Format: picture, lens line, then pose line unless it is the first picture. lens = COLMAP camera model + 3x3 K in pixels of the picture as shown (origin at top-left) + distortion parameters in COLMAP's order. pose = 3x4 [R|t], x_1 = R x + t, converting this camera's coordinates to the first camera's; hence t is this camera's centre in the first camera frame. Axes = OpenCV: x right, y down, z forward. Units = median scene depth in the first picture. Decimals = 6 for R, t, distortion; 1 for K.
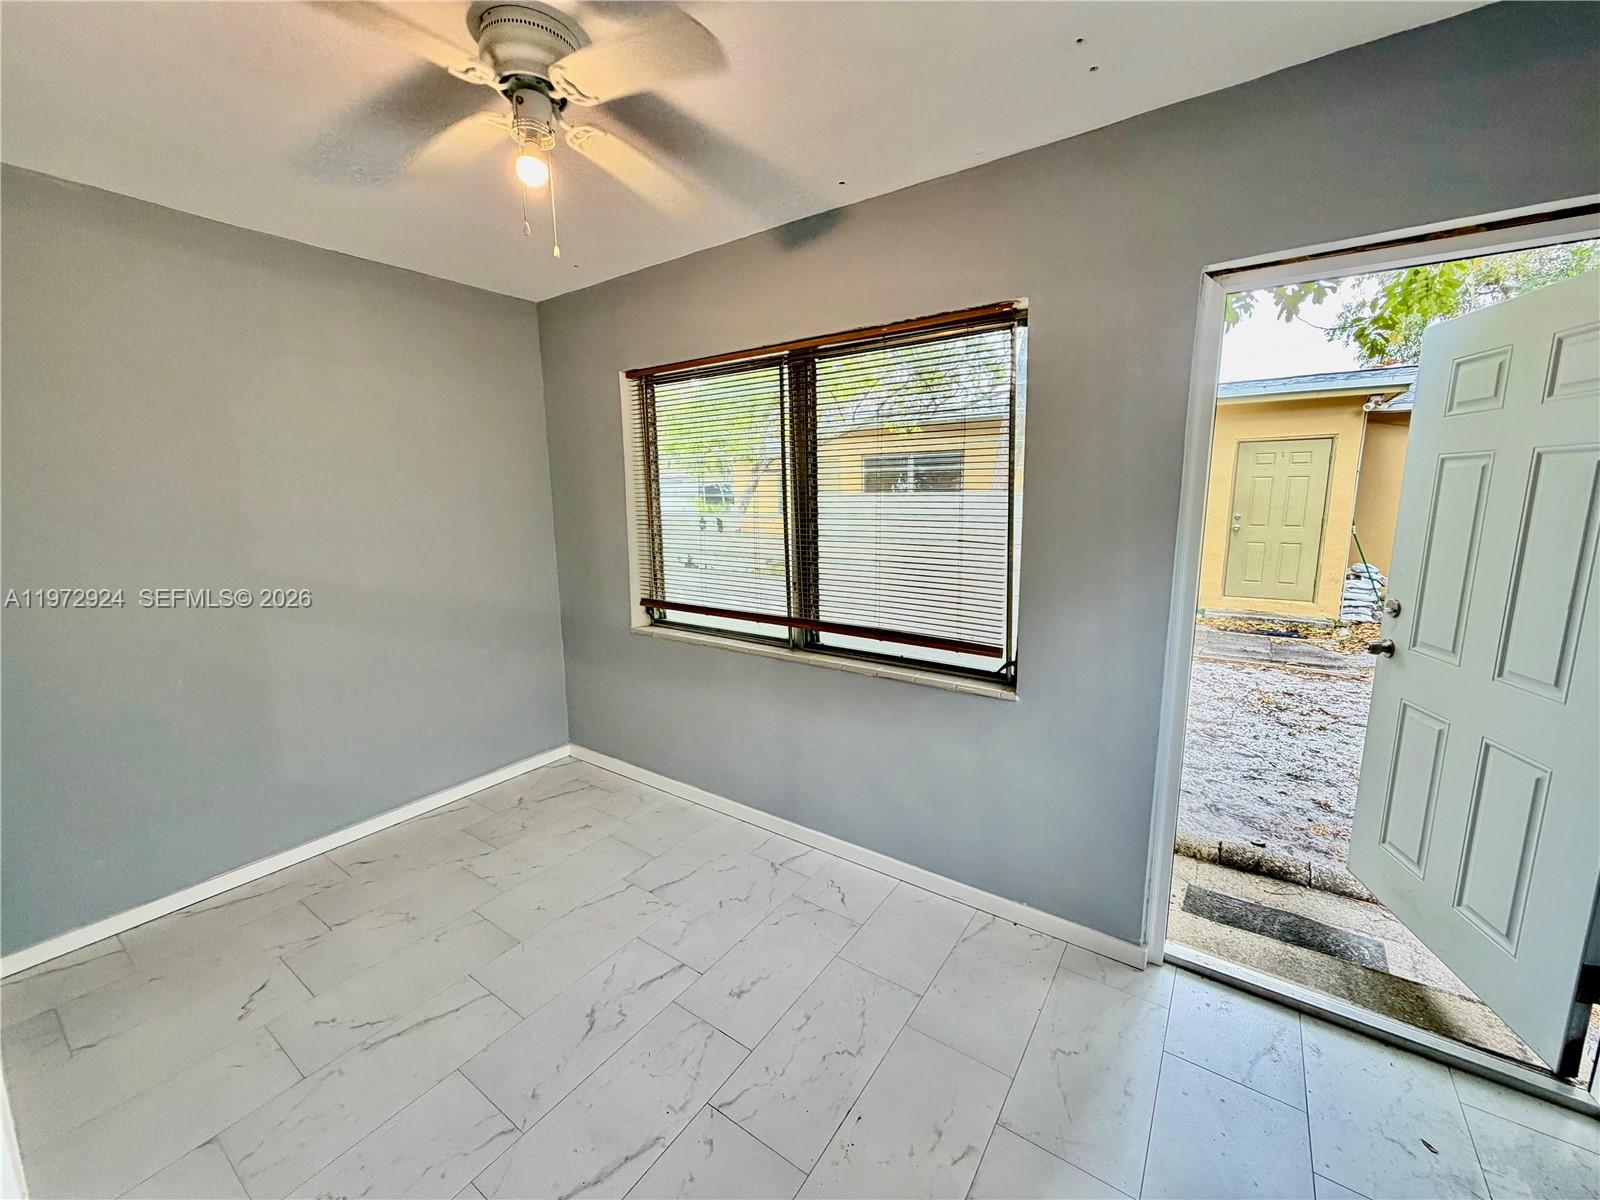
lens RADIAL K [[638.5, 0, 795.9], [0, 638.5, 602.8], [0, 0, 1]] dist [-0.000428, 0.000049]
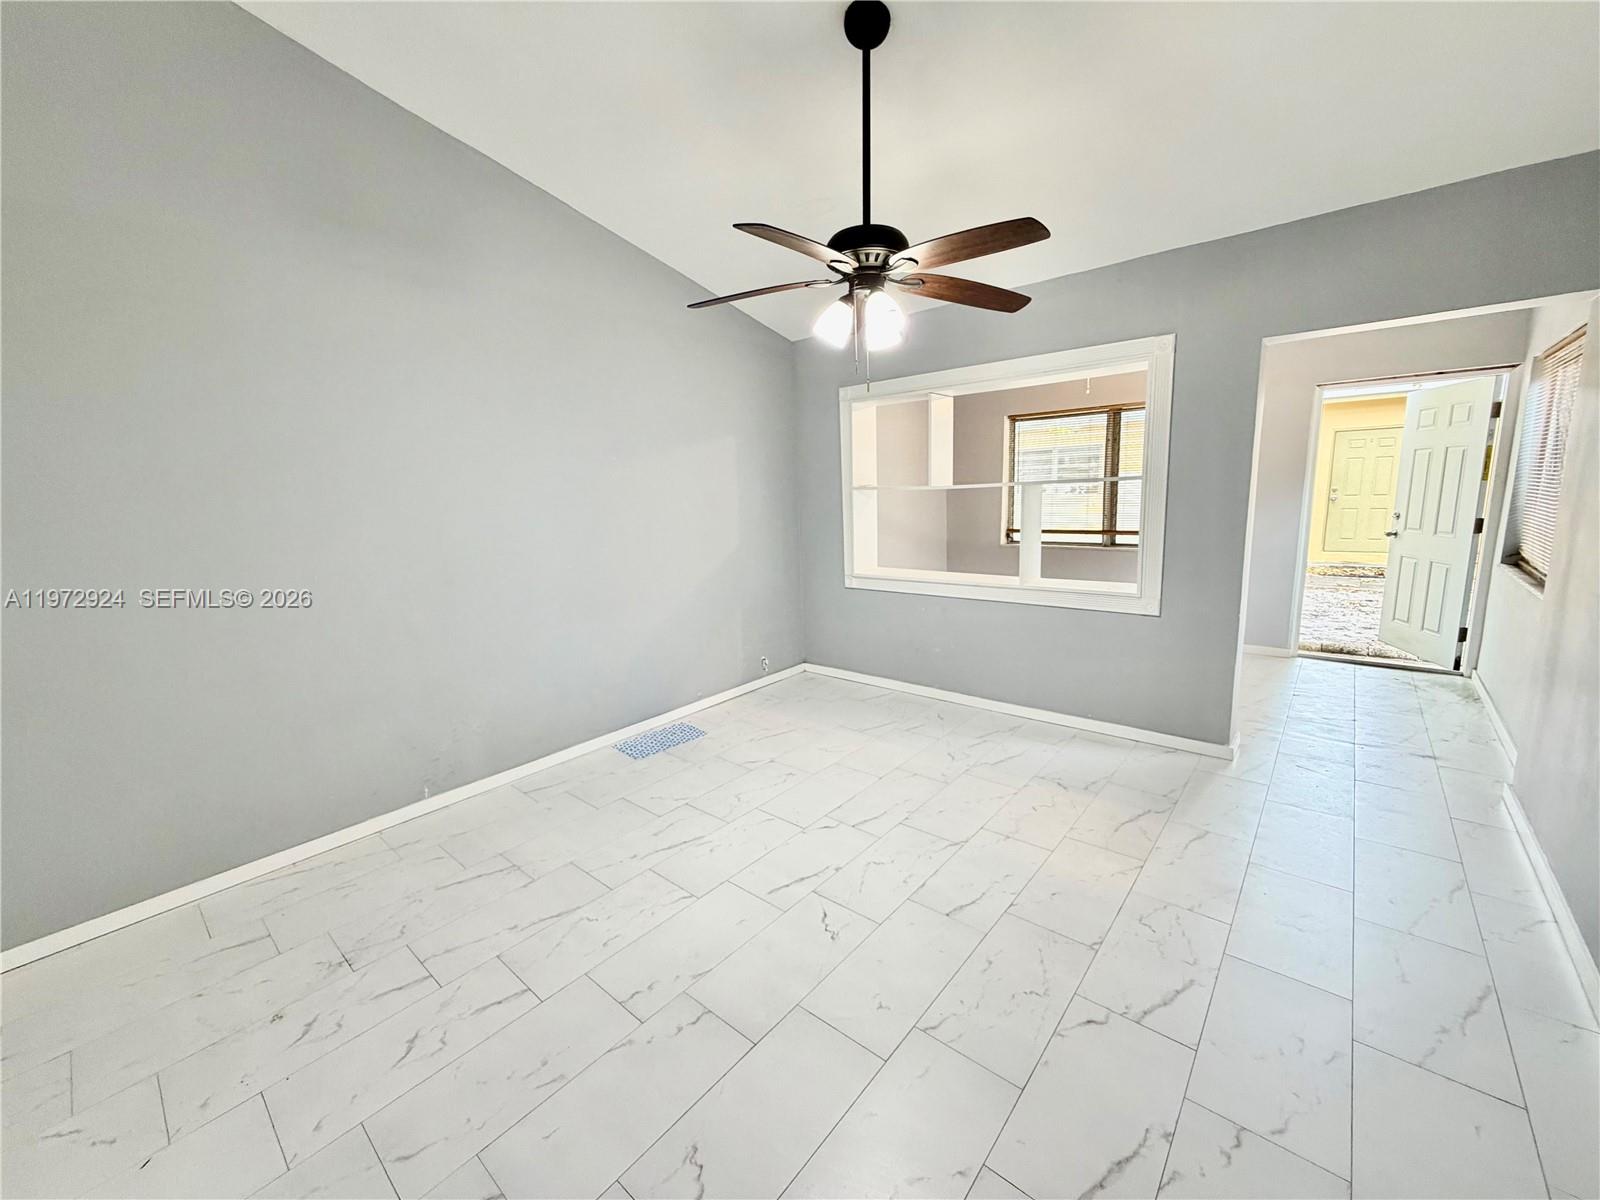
lens RADIAL K [[638.5, 0, 800.6], [0, 638.5, 597.0], [0, 0, 1]] dist [-0.000428, 0.000049]
pose [[0.994843, -0.008004, -0.101110, -0.660155], [0.007963, 0.999968, -0.000810, 0.196327], [0.101113, 0.000000, 0.994875, -1.026260]]
